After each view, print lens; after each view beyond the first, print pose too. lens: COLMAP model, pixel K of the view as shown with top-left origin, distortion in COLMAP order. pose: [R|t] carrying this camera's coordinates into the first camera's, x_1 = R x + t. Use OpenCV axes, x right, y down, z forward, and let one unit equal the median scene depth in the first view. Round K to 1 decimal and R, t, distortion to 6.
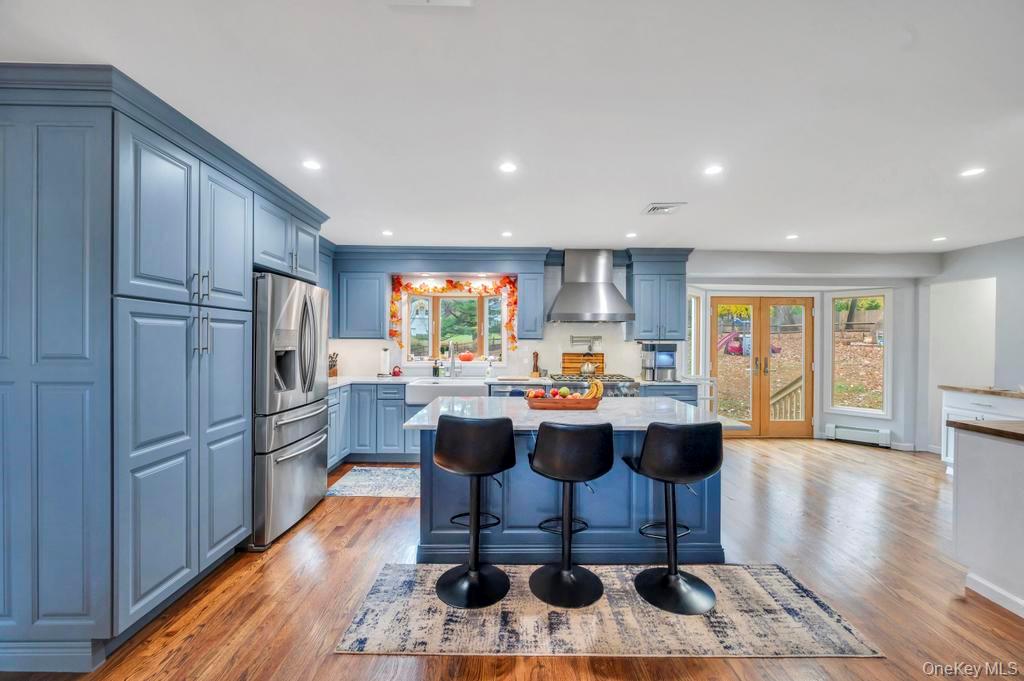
lens RADIAL K [[408.4, 0, 509.2], [0, 408.4, 344.7], [0, 0, 1]] dist [-0.002155, 0.000025]
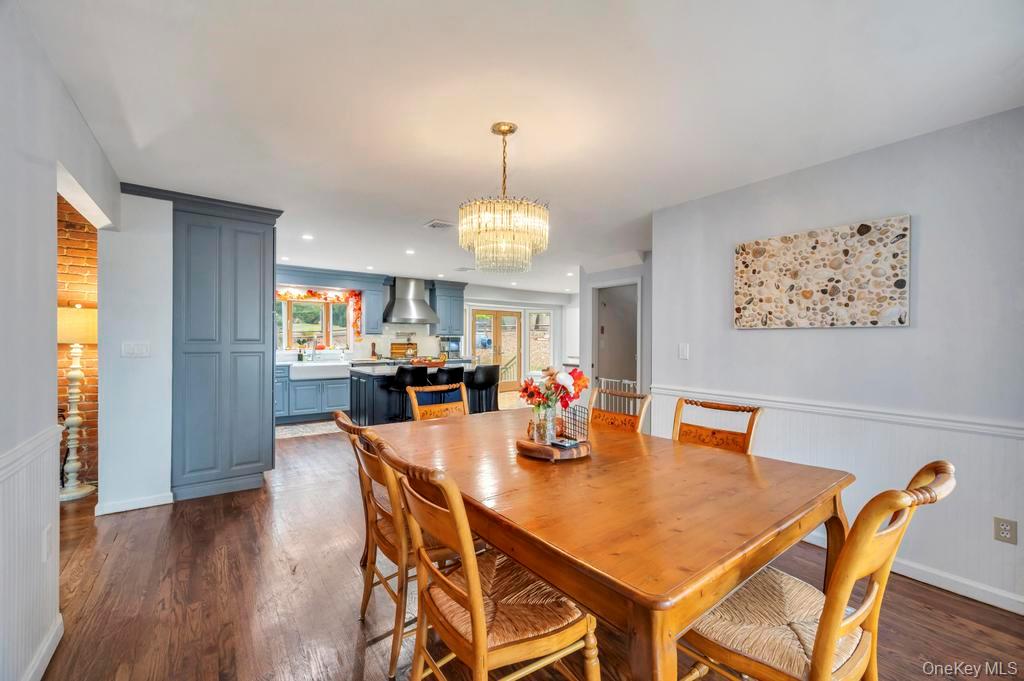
lens RADIAL K [[408.4, 0, 511.6], [0, 408.4, 341.1], [0, 0, 1]] dist [-0.002155, 0.000025]
pose [[0.806750, -0.003650, 0.590881, -0.410554], [0.004661, 0.999989, -0.000186, 0.014779], [-0.590874, 0.002905, 0.806758, -0.501096]]
